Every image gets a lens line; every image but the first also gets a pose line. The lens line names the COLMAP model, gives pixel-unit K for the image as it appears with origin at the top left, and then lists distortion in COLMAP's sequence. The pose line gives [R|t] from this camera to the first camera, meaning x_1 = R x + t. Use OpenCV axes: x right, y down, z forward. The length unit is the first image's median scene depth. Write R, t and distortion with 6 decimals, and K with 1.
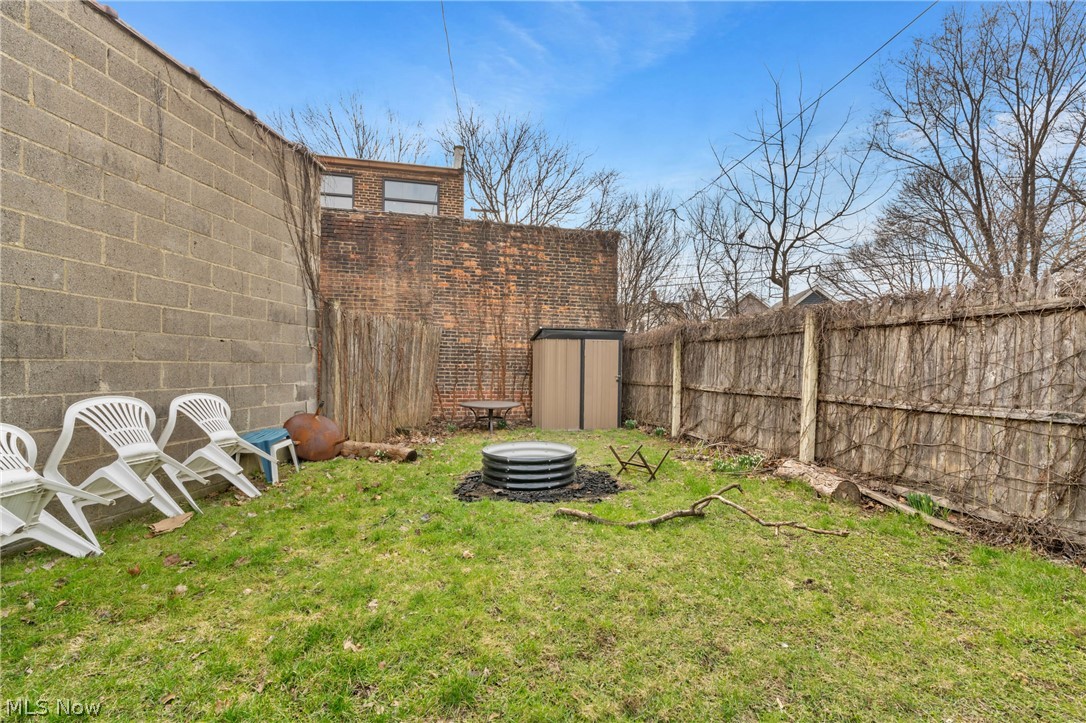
lens RADIAL K [[446.7, 0, 562.8], [0, 446.7, 362.0], [0, 0, 1]] dist [-0.001007, -0.000753]
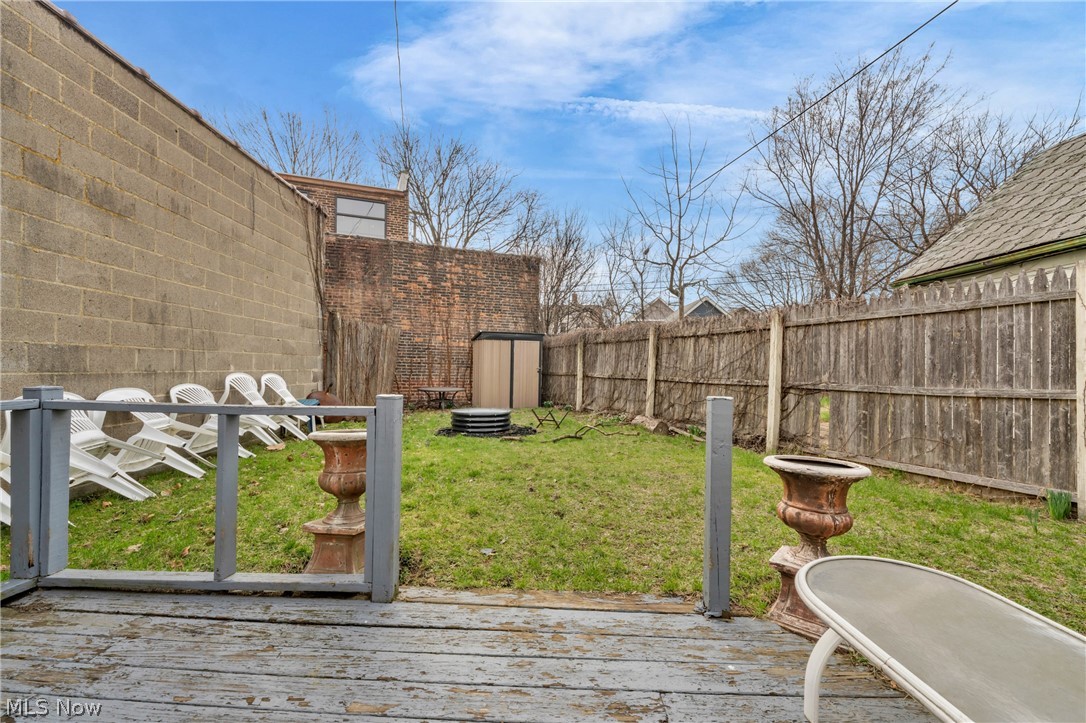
lens RADIAL K [[446.7, 0, 561.1], [0, 446.7, 366.2], [0, 0, 1]] dist [-0.001007, -0.000753]
pose [[0.986316, 0.003870, 0.164818, -0.038790], [-0.006052, 0.999901, 0.012740, 0.010366], [-0.164752, -0.013563, 0.986242, -0.413705]]
